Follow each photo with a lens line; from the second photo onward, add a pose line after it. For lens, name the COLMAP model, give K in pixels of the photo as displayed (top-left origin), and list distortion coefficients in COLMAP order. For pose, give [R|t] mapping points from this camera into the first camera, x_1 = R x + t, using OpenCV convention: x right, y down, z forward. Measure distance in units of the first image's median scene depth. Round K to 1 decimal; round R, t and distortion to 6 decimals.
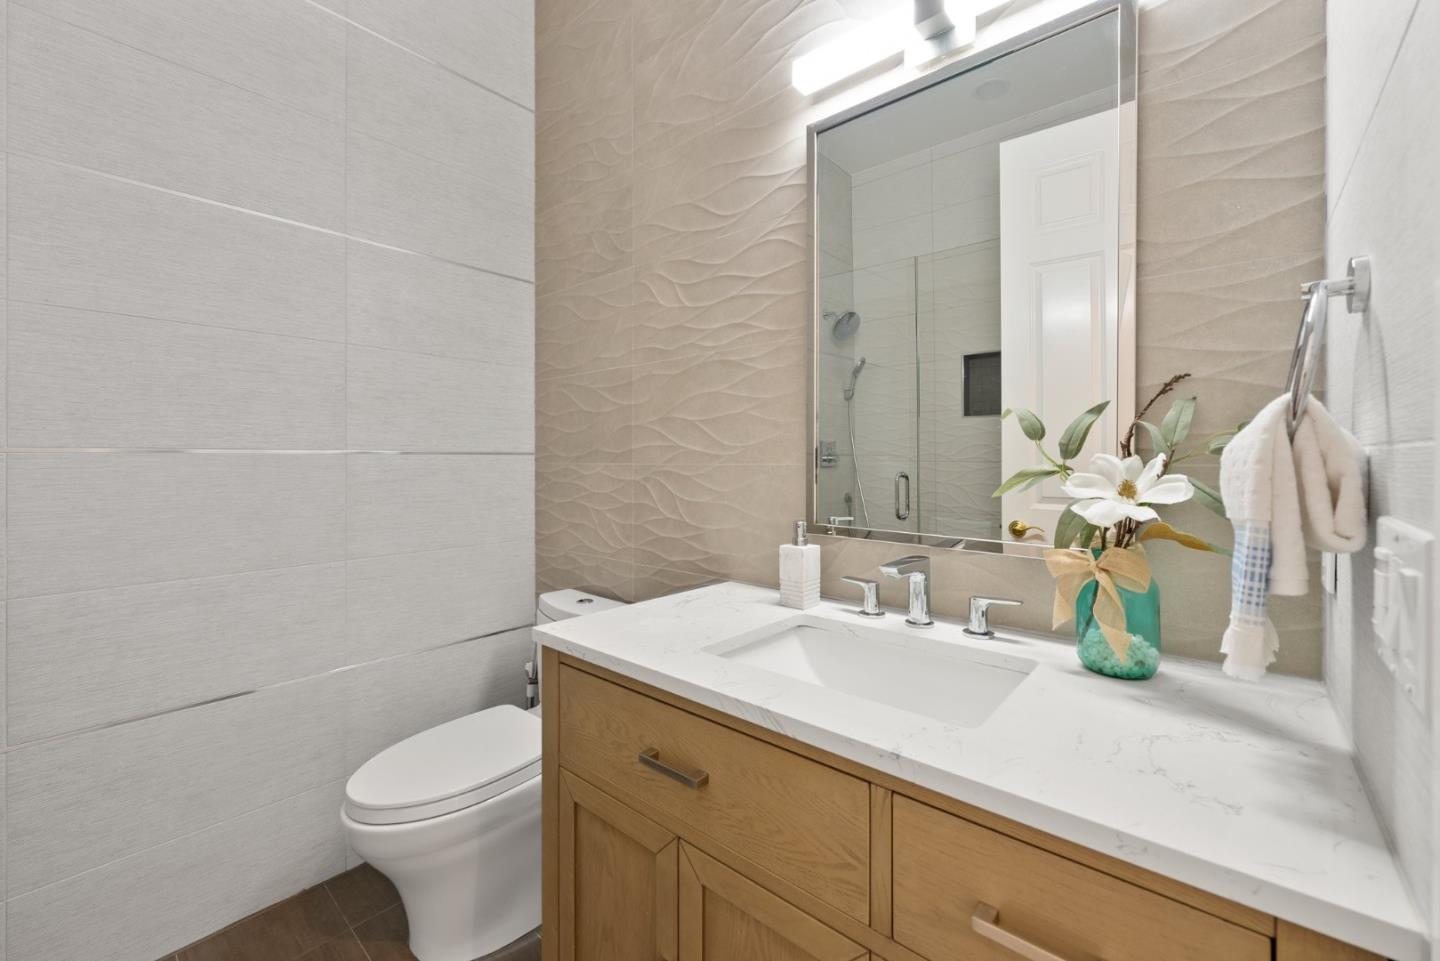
lens RADIAL K [[585.6, 0, 721.2], [0, 585.6, 460.7], [0, 0, 1]] dist [0.000160, 0.000004]
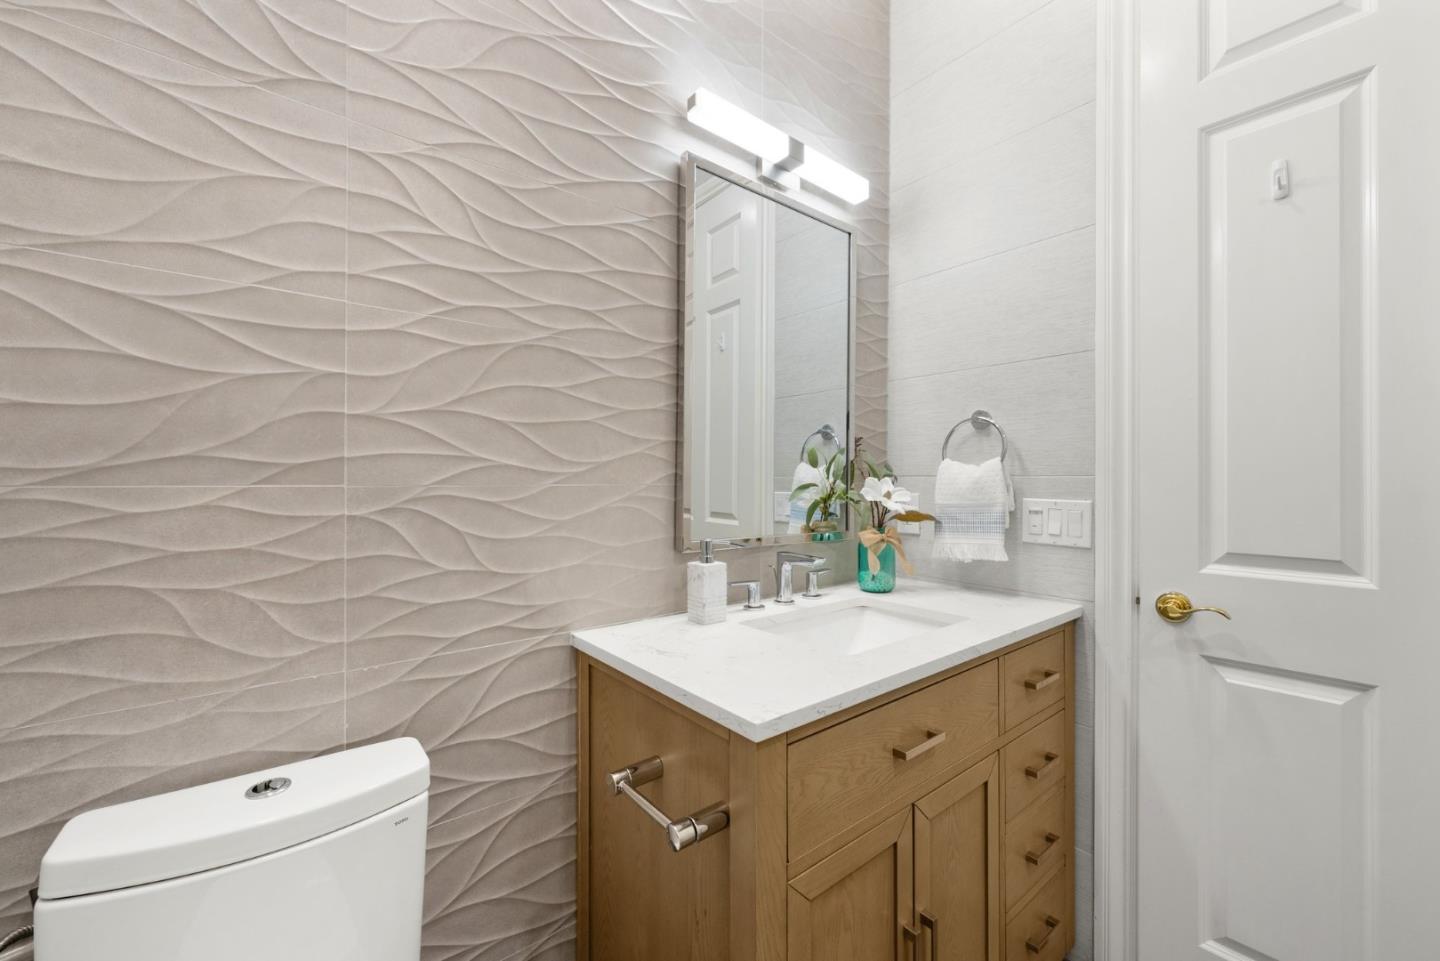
lens RADIAL K [[579.5, 0, 721.2], [0, 579.5, 475.7], [0, 0, 1]] dist [-0.000352, 0.000166]
pose [[0.161337, 0.007622, 0.986870, -0.714245], [-0.001588, 0.999971, -0.007463, 0.000561], [-0.986898, -0.000363, 0.161345, 0.667233]]
